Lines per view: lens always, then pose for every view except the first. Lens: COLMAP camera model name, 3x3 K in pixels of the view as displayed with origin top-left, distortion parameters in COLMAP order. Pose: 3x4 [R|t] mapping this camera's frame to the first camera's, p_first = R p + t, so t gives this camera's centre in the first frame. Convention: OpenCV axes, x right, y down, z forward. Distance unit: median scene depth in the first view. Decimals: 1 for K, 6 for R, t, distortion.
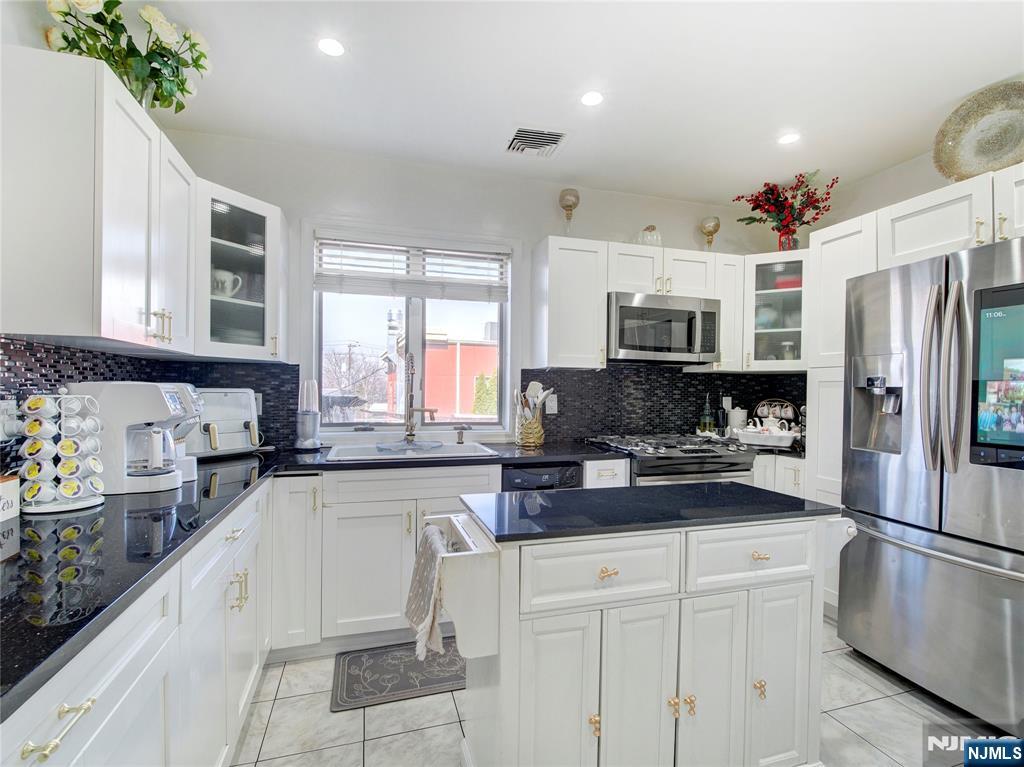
lens RADIAL K [[490.1, 0, 513.8], [0, 490.1, 396.1], [0, 0, 1]] dist [-0.010556, 0.000340]
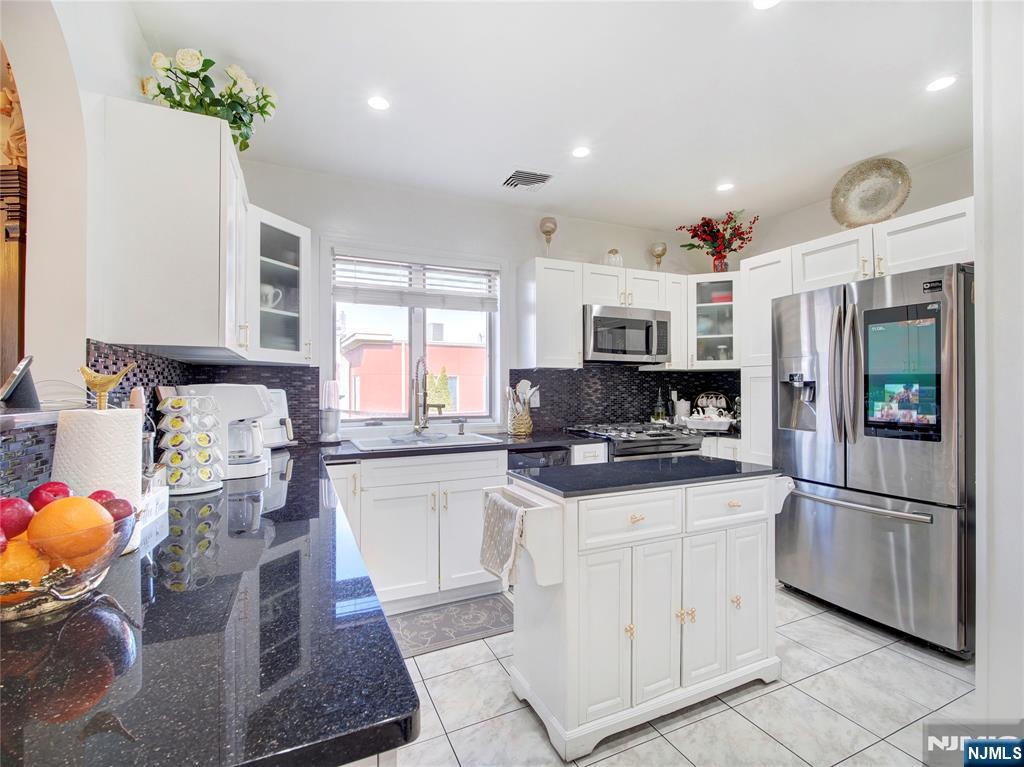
lens RADIAL K [[470.6, 0, 512.0], [0, 470.6, 383.5], [0, 0, 1]] dist [-0.003976, -0.000457]
pose [[0.990825, -0.011939, 0.134620, -0.139568], [0.014765, 0.999691, -0.020012, 0.001063], [-0.134339, 0.021816, 0.990695, -0.115437]]
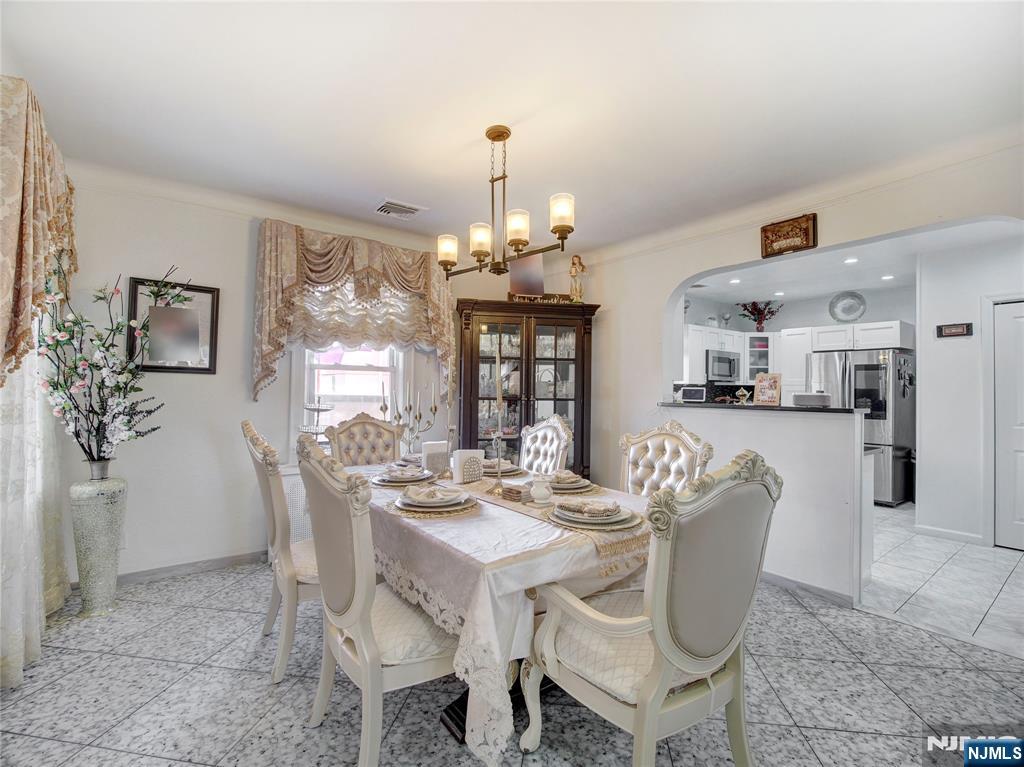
lens RADIAL K [[470.6, 0, 512.0], [0, 470.6, 383.5], [0, 0, 1]] dist [-0.003976, -0.000457]
pose [[0.934411, 0.003250, 0.356183, -1.411623], [0.004193, 0.999789, -0.020123, -0.019666], [-0.356173, 0.020296, 0.934200, -0.679698]]
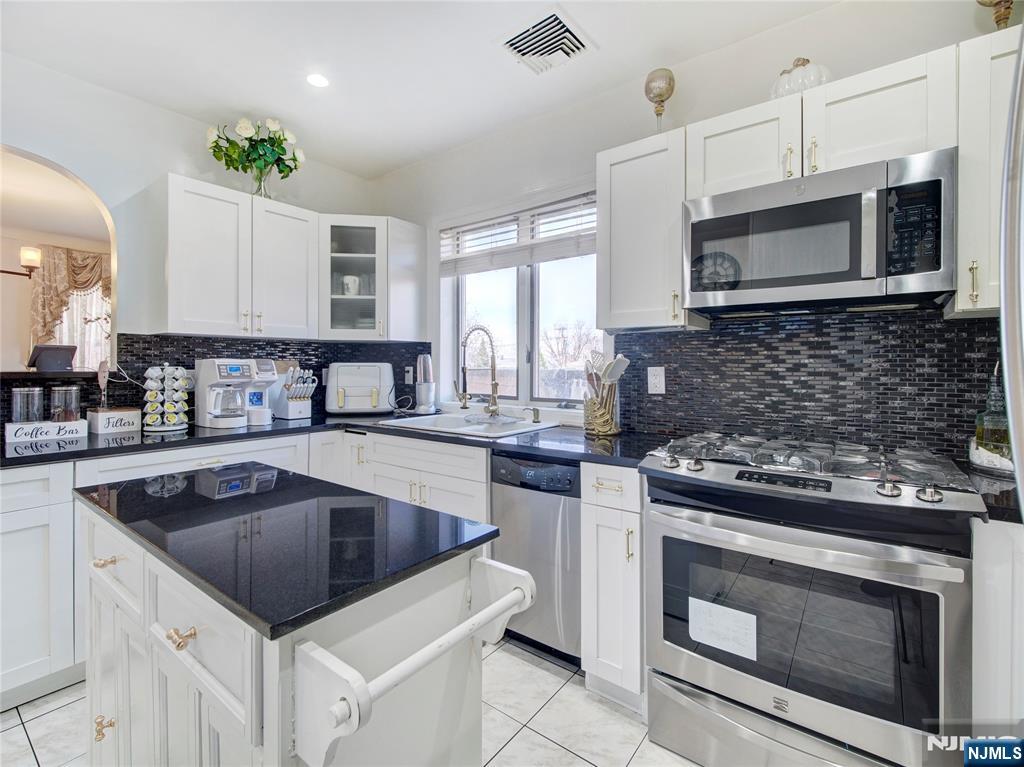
lens RADIAL K [[480.2, 0, 509.3], [0, 480.2, 363.0], [0, 0, 1]] dist [-0.000392, -0.000055]
pose [[0.580788, -0.009769, -0.813996, 0.572184], [-0.002682, 0.999900, -0.013914, 0.001828], [0.814050, 0.010264, 0.580704, 0.459160]]
